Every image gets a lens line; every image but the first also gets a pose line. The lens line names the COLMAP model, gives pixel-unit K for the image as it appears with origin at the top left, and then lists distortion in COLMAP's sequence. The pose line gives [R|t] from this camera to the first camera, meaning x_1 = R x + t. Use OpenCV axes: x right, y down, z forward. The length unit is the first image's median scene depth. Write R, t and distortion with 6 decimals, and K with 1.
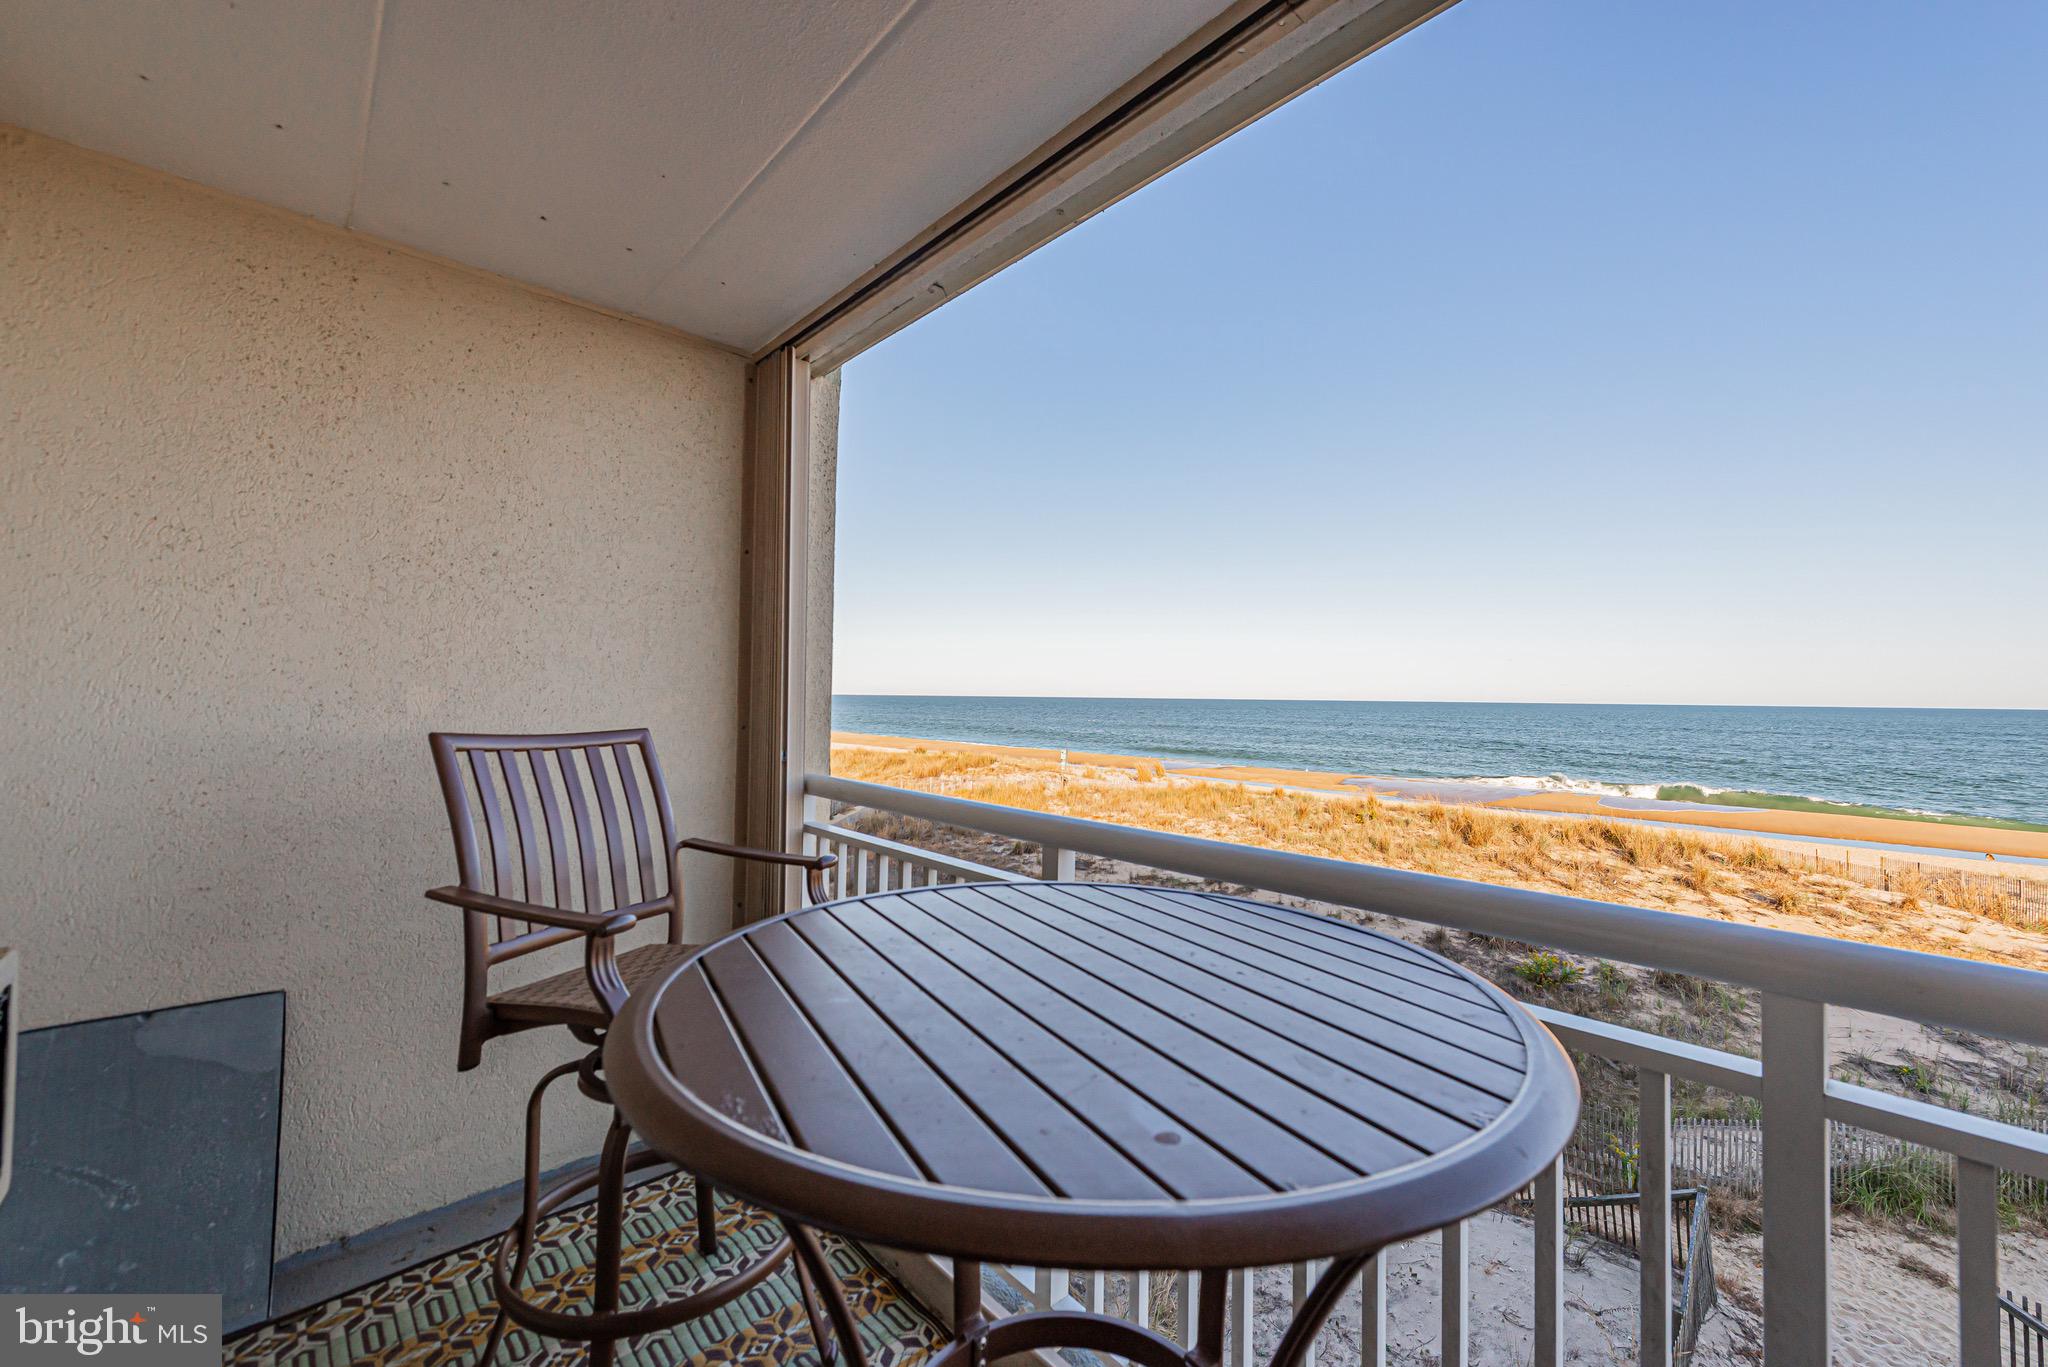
lens RADIAL K [[807.4, 0, 1046.8], [0, 807.4, 683.5], [0, 0, 1]] dist [0.012485, -0.005319]
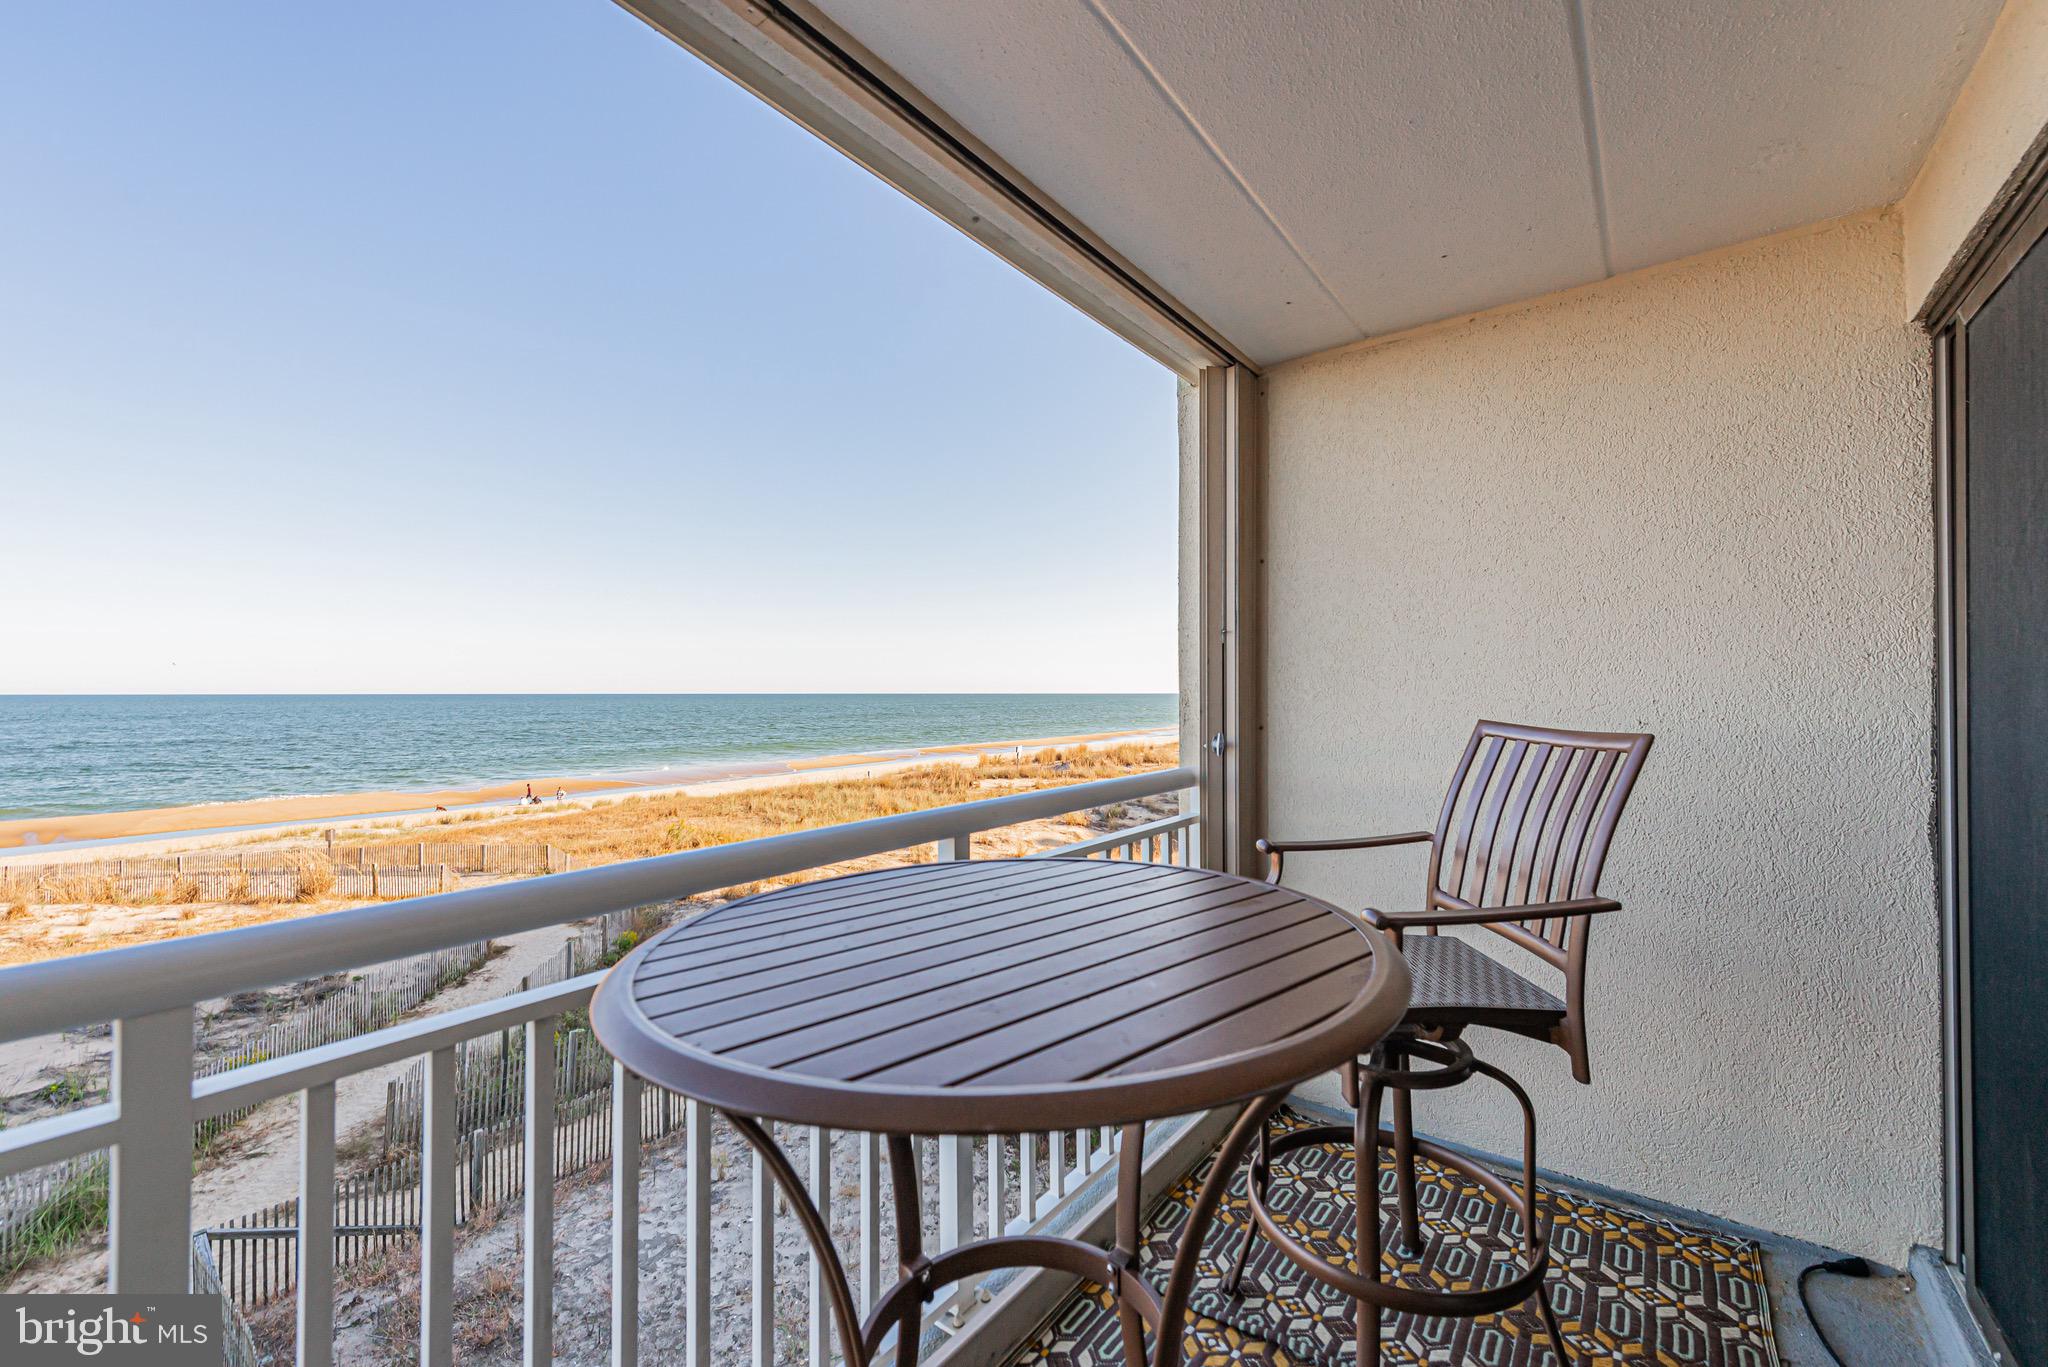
lens RADIAL K [[815.1, 0, 1053.7], [0, 815.1, 682.2], [0, 0, 1]] dist [0.002727, -0.000186]
pose [[-0.186864, -0.001921, 0.982384, -0.082623], [-0.015043, 0.999886, -0.000906, 0.000549], [-0.982271, -0.014948, -0.186871, 0.088123]]
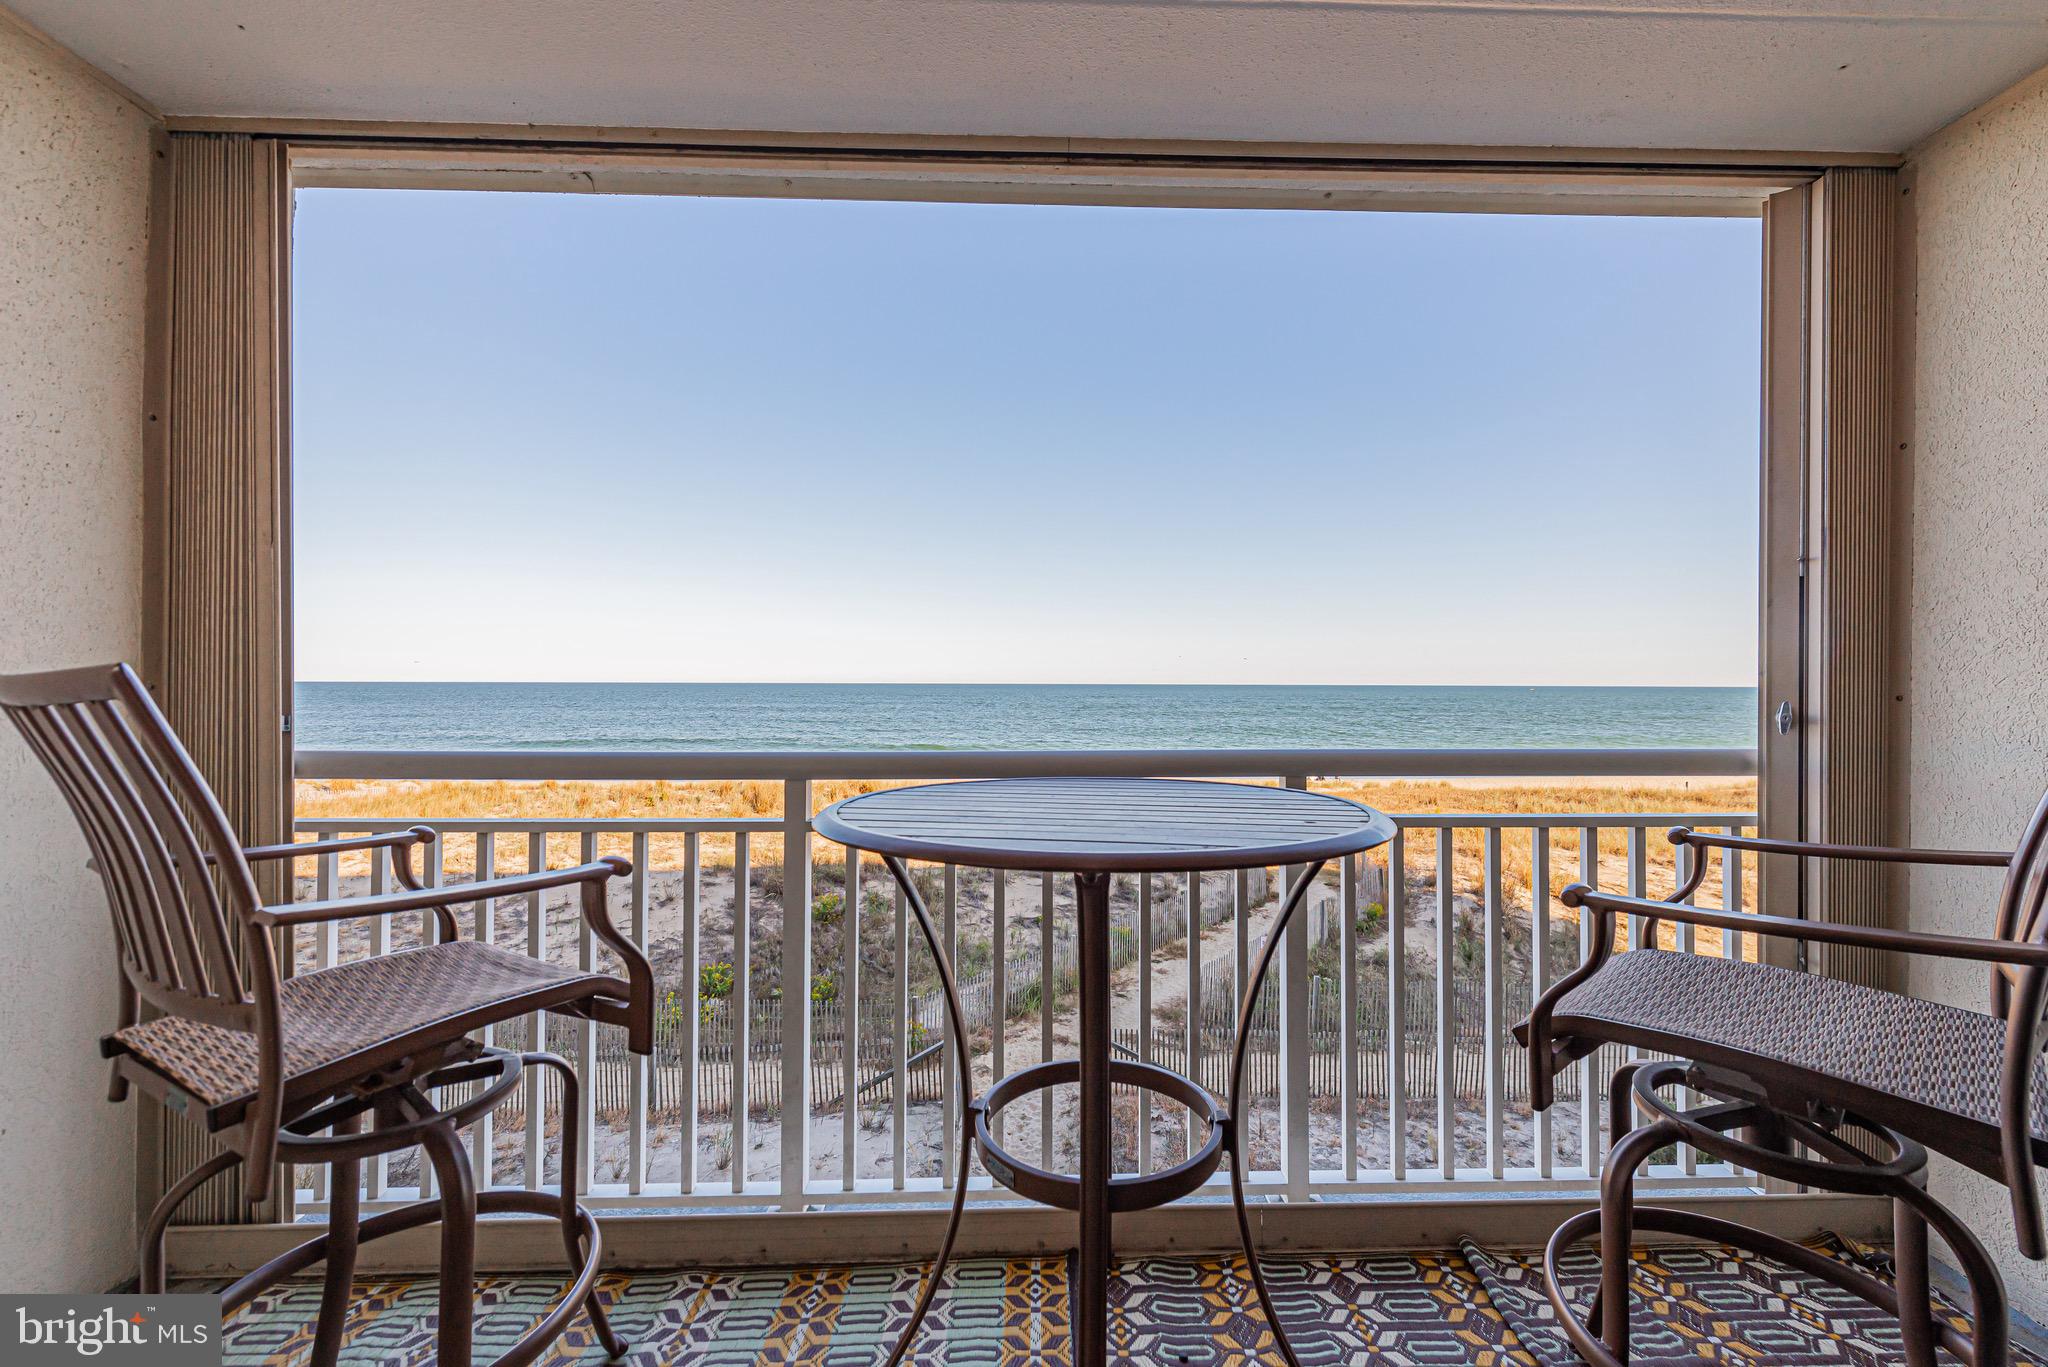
lens RADIAL K [[807.4, 0, 1046.8], [0, 807.4, 683.5], [0, 0, 1]] dist [0.012485, -0.005319]
pose [[0.657913, -0.011489, 0.753006, -0.087809], [-0.005708, 0.999779, 0.020242, 0.007556], [-0.753072, -0.017616, 0.657702, 0.005680]]
